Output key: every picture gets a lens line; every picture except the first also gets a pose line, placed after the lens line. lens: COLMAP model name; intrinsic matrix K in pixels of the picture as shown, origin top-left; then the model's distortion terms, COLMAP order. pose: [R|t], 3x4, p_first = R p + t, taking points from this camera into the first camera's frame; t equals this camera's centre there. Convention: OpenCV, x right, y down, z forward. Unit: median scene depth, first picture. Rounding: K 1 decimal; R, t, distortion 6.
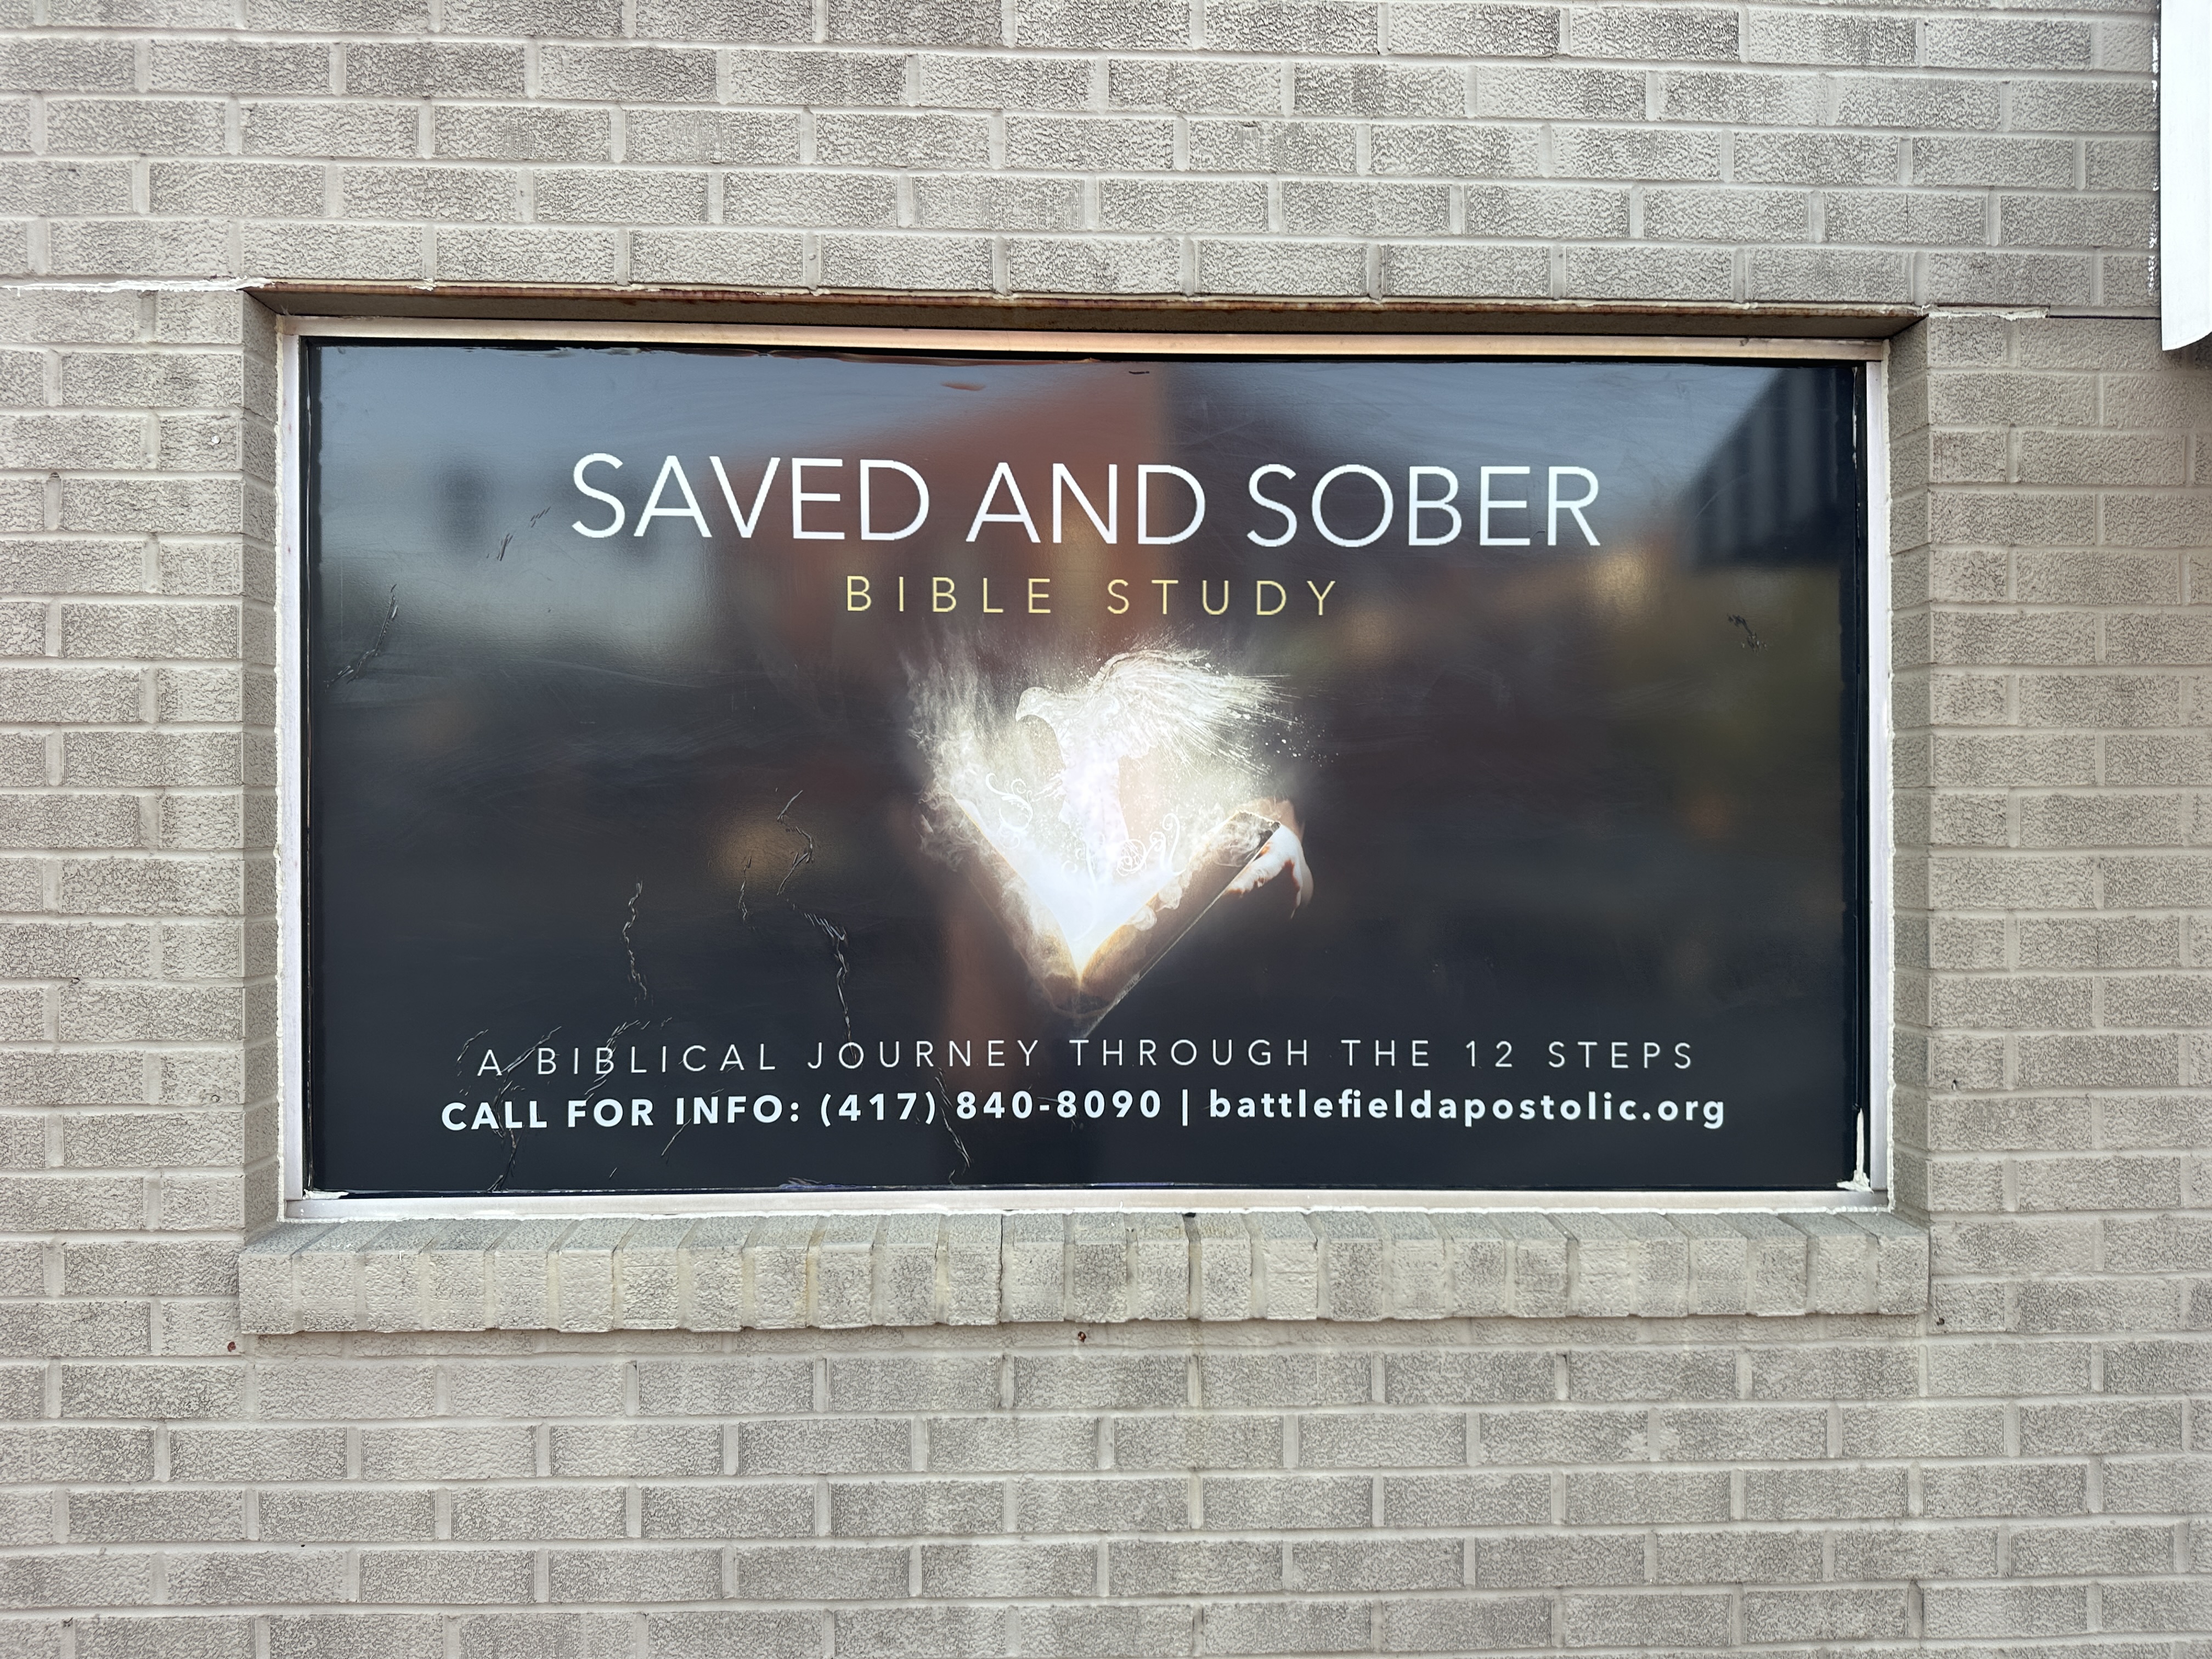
lens RADIAL K [[1502.1, 0, 1108.4], [0, 1502.1, 825.0], [0, 0, 1]] dist [0.024595, -0.032063]
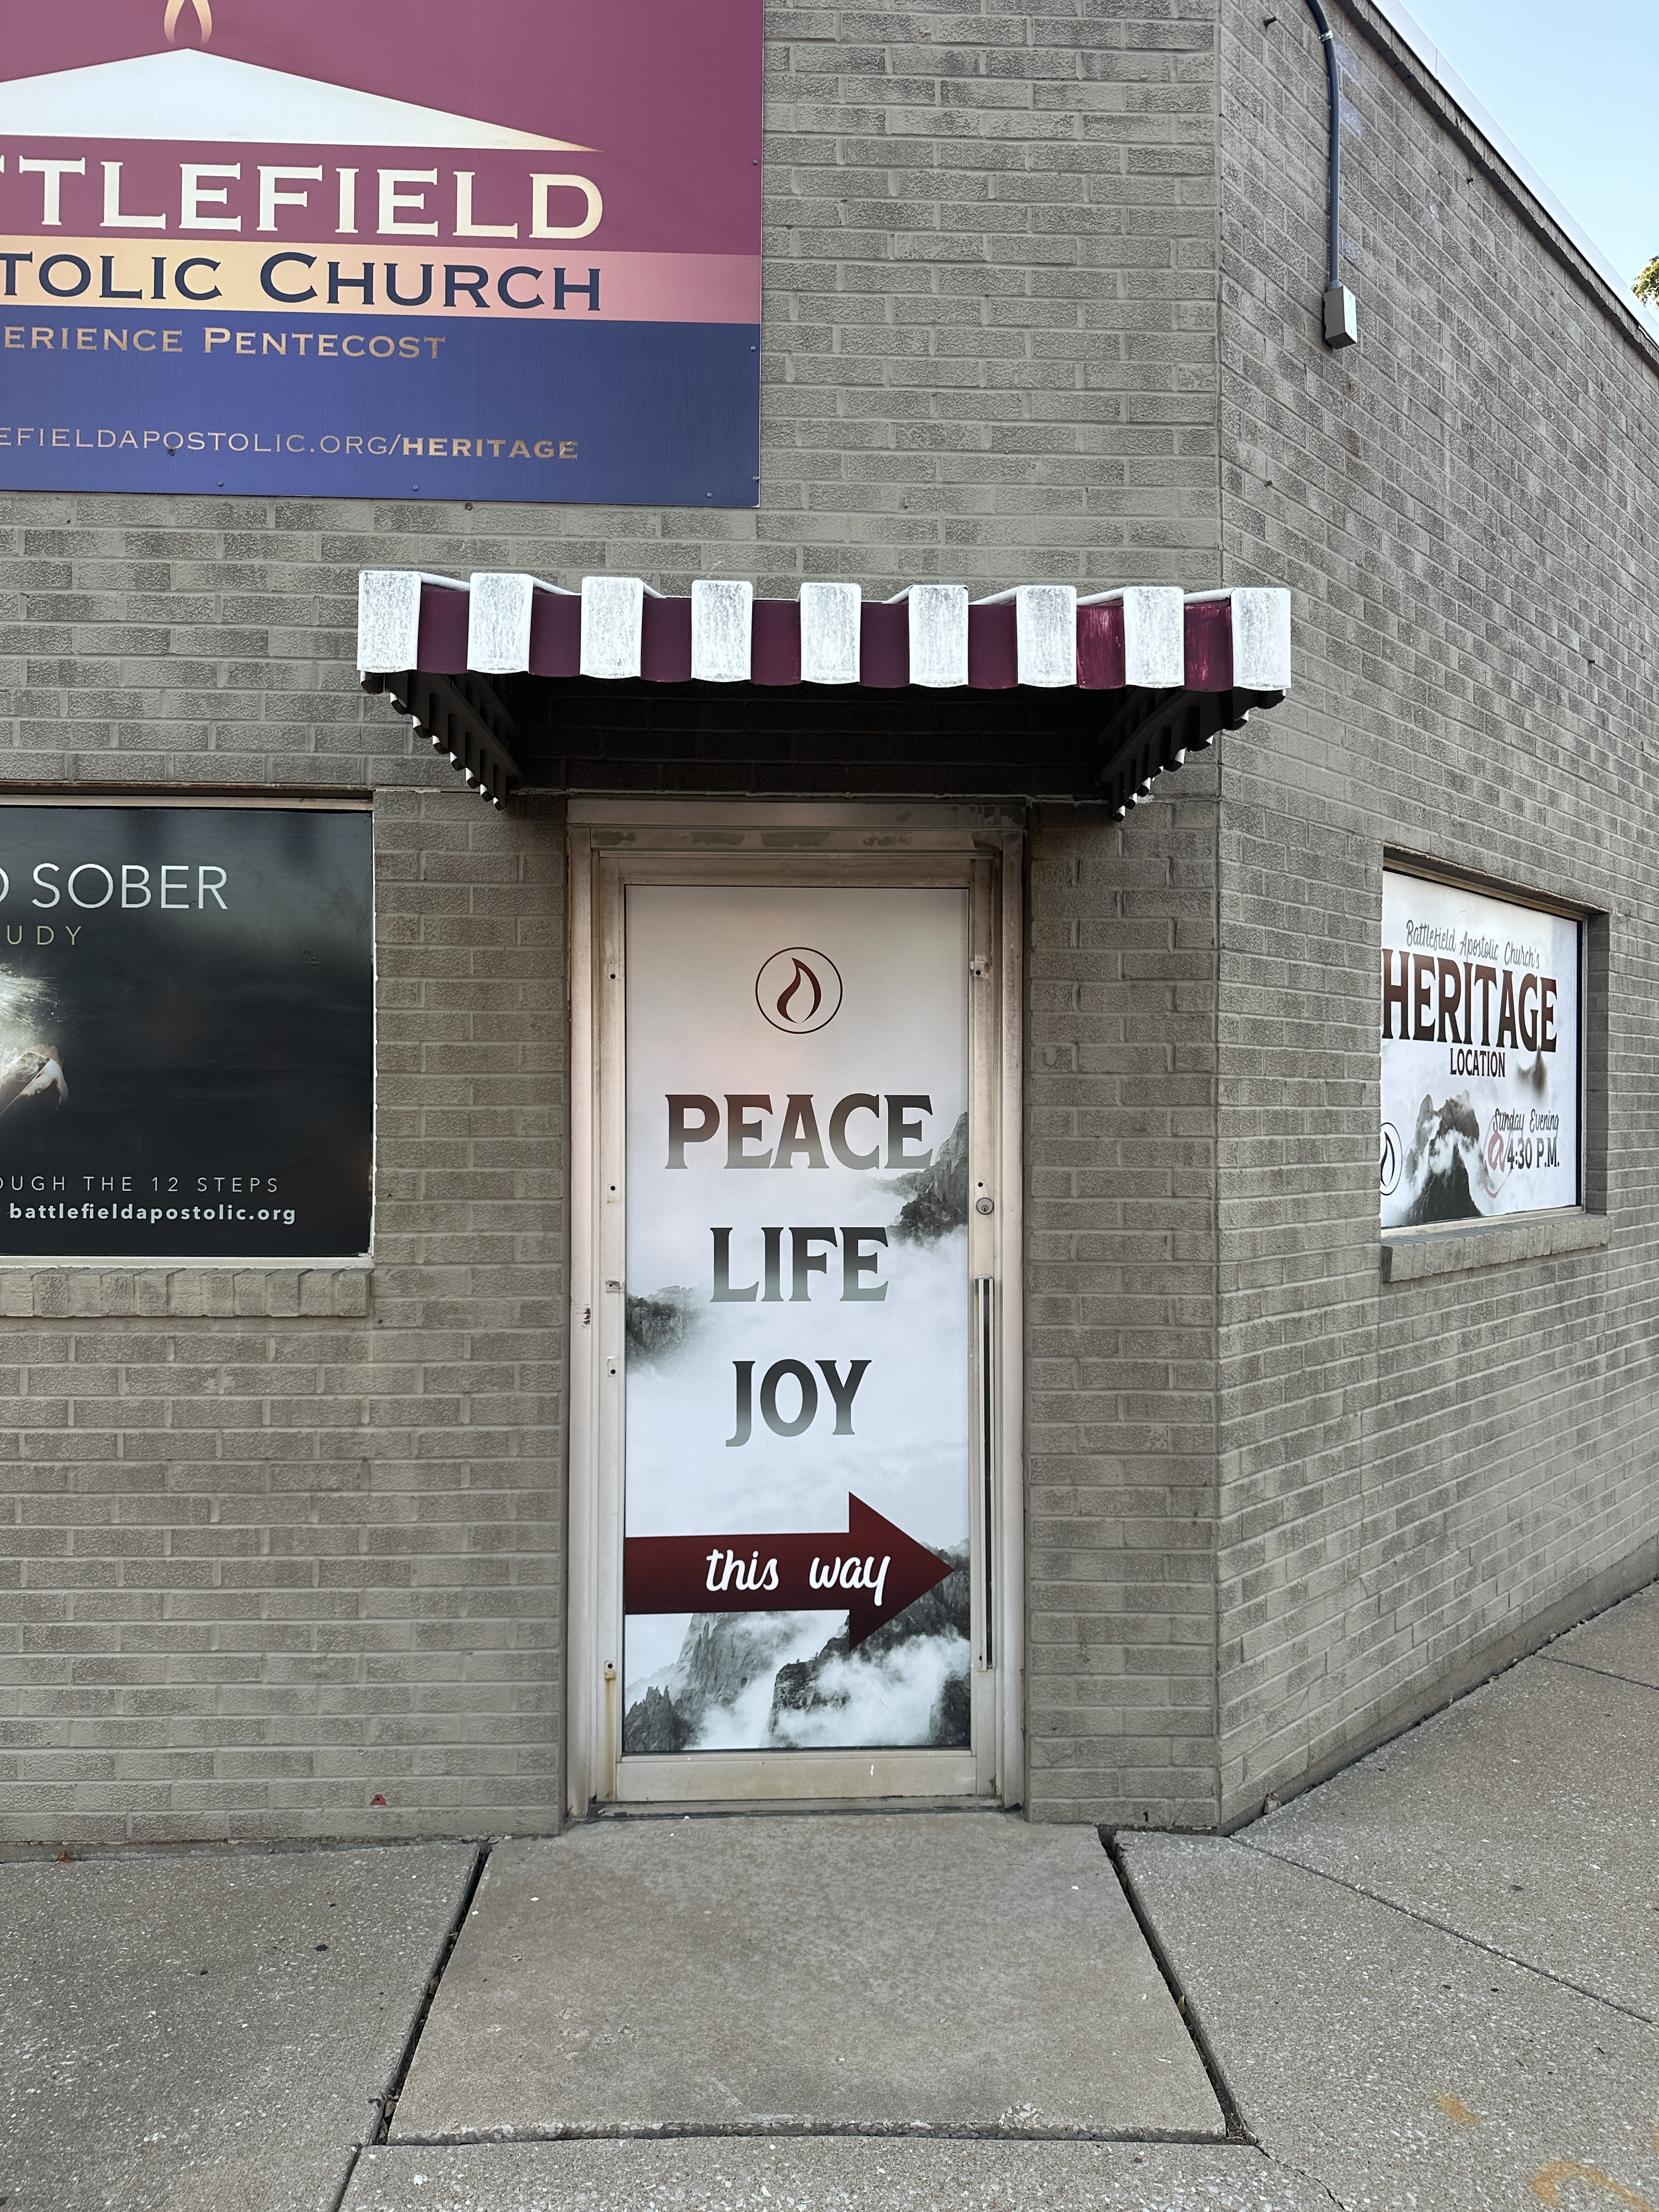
lens RADIAL K [[1502.1, 0, 836.6], [0, 1502.1, 1118.7], [0, 0, 1]] dist [0.024595, -0.032063]
pose [[0.999996, 0.002342, 0.001809, 1.139260], [-0.002346, 0.999994, 0.002350, 0.069591], [-0.001803, -0.002354, 0.999996, -0.905554]]
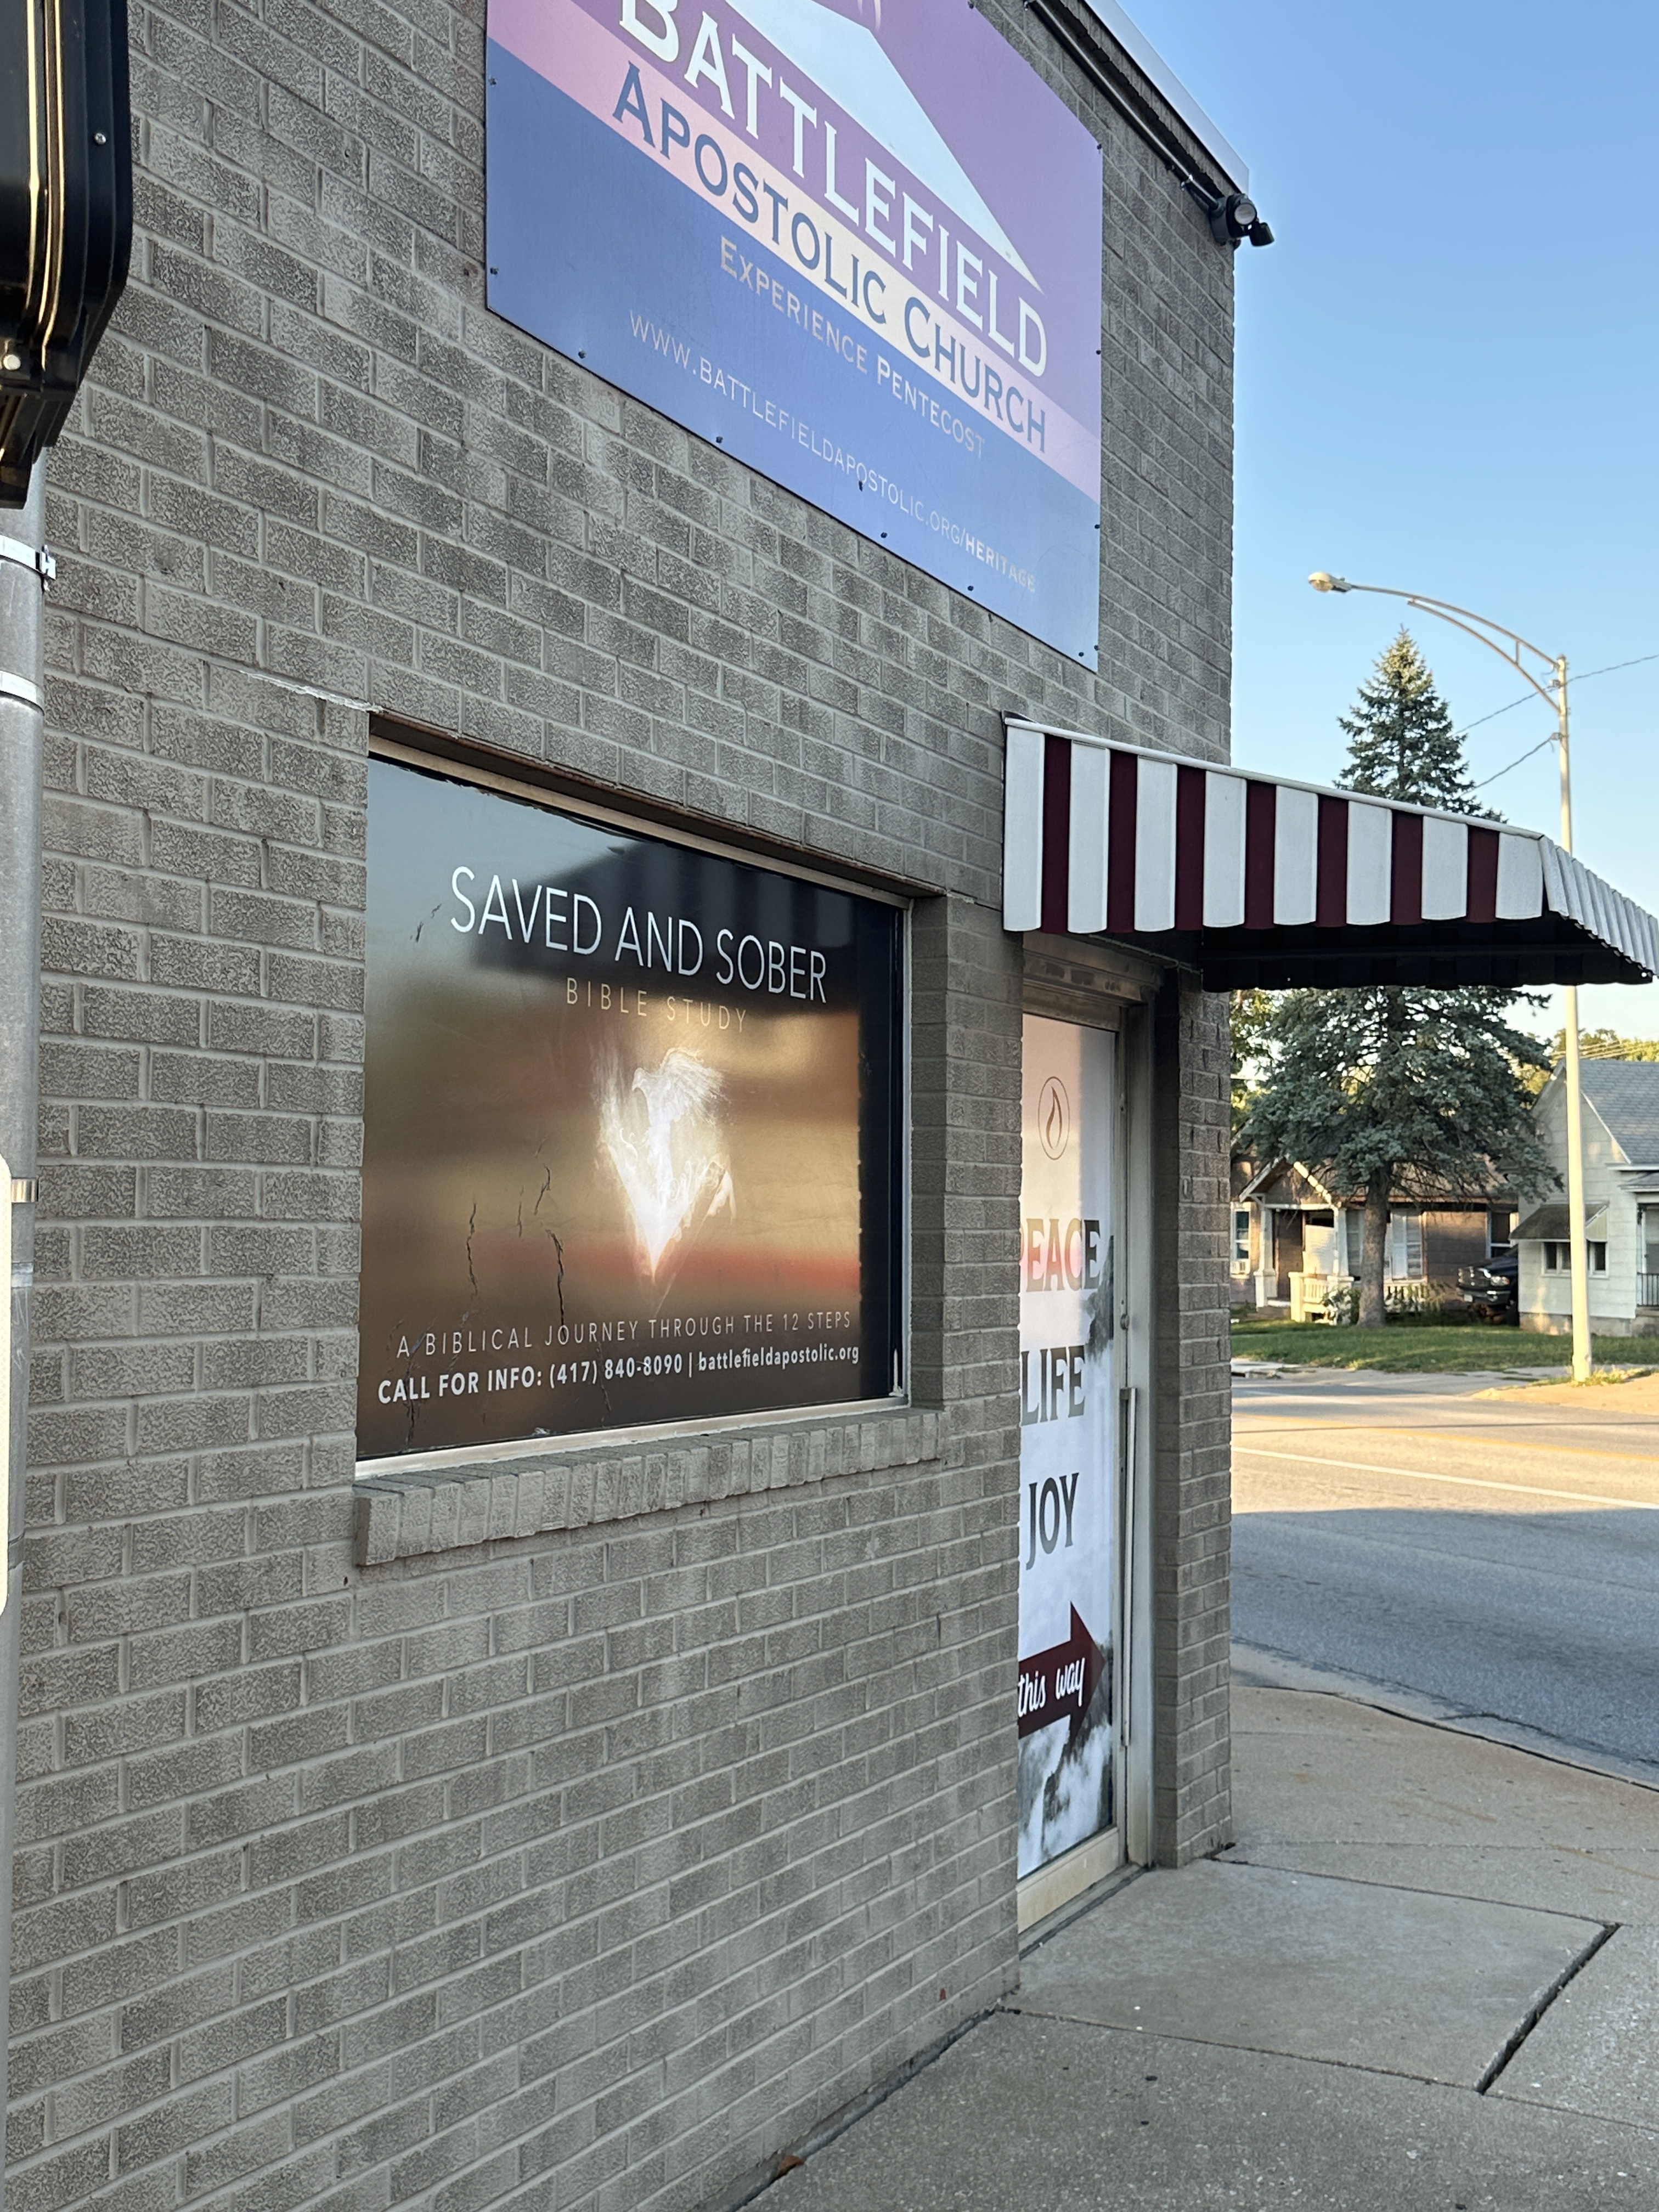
lens RADIAL K [[2422.0, 0, 808.5], [0, 2422.0, 1109.9], [0, 0, 1]] dist [0.096233, 0.000000]
pose [[0.499077, 0.049139, 0.865163, -2.033185], [-0.012953, 0.998702, -0.049252, 0.059807], [-0.866461, 0.013374, 0.499066, -0.286560]]
